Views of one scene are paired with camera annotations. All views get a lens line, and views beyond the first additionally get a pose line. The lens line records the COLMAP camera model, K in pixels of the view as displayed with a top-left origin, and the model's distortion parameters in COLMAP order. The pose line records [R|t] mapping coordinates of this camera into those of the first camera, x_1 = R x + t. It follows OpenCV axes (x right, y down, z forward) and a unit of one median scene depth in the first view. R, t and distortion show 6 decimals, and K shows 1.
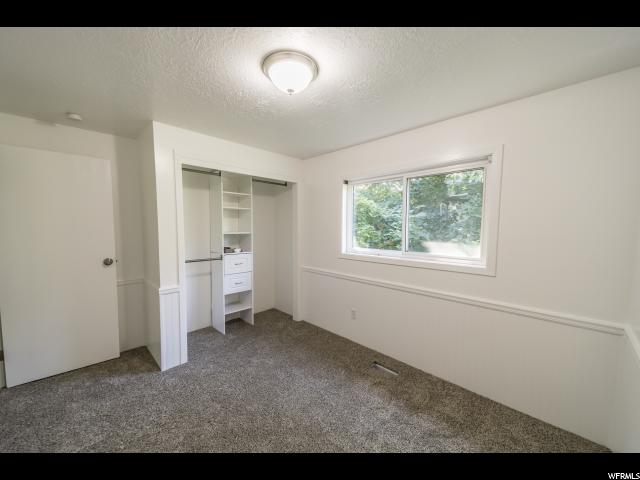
lens RADIAL K [[252.4, 0, 314.1], [0, 252.4, 242.4], [0, 0, 1]] dist [0.023295, 0.000104]
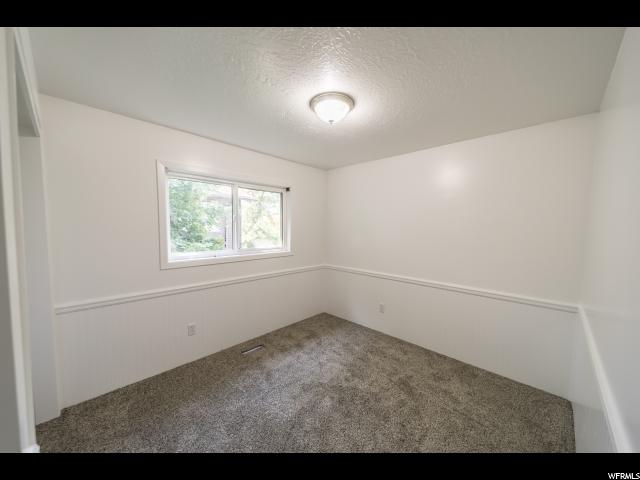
lens RADIAL K [[252.4, 0, 314.1], [0, 252.4, 242.4], [0, 0, 1]] dist [0.023295, 0.000104]
pose [[-0.047524, -0.066995, 0.996621, -0.908052], [0.066748, 0.995305, 0.070090, -0.056482], [-0.996637, 0.069853, -0.042829, 0.781407]]
